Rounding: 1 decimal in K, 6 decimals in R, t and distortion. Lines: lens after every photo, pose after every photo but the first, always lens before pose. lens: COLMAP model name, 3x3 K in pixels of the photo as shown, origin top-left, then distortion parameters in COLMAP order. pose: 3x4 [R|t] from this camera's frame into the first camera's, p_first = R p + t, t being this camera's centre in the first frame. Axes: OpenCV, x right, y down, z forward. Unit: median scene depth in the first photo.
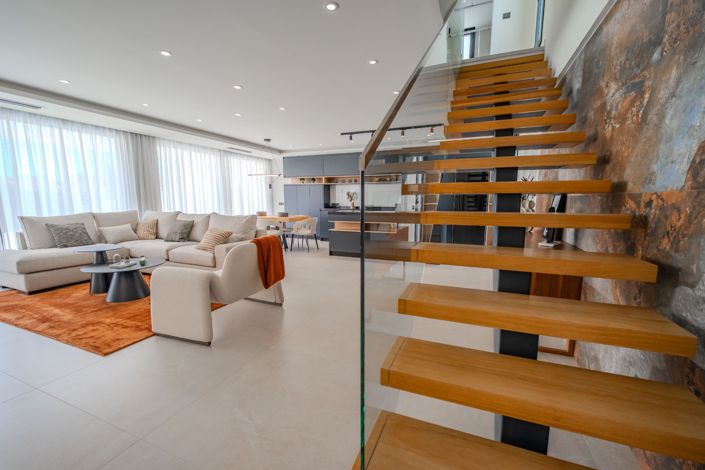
lens RADIAL K [[297.5, 0, 350.1], [0, 297.5, 242.9], [0, 0, 1]] dist [0.018407, 0.000089]
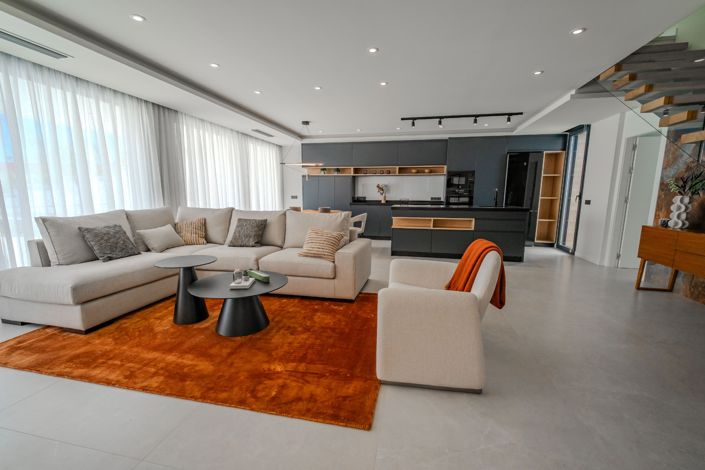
lens RADIAL K [[305.5, 0, 352.2], [0, 305.5, 242.1], [0, 0, 1]] dist [-0.000724, 0.000209]
pose [[0.979998, -0.026555, 0.197225, -0.455256], [0.023171, 0.999542, 0.019446, -0.024535], [-0.197651, -0.014487, 0.980165, 0.166159]]
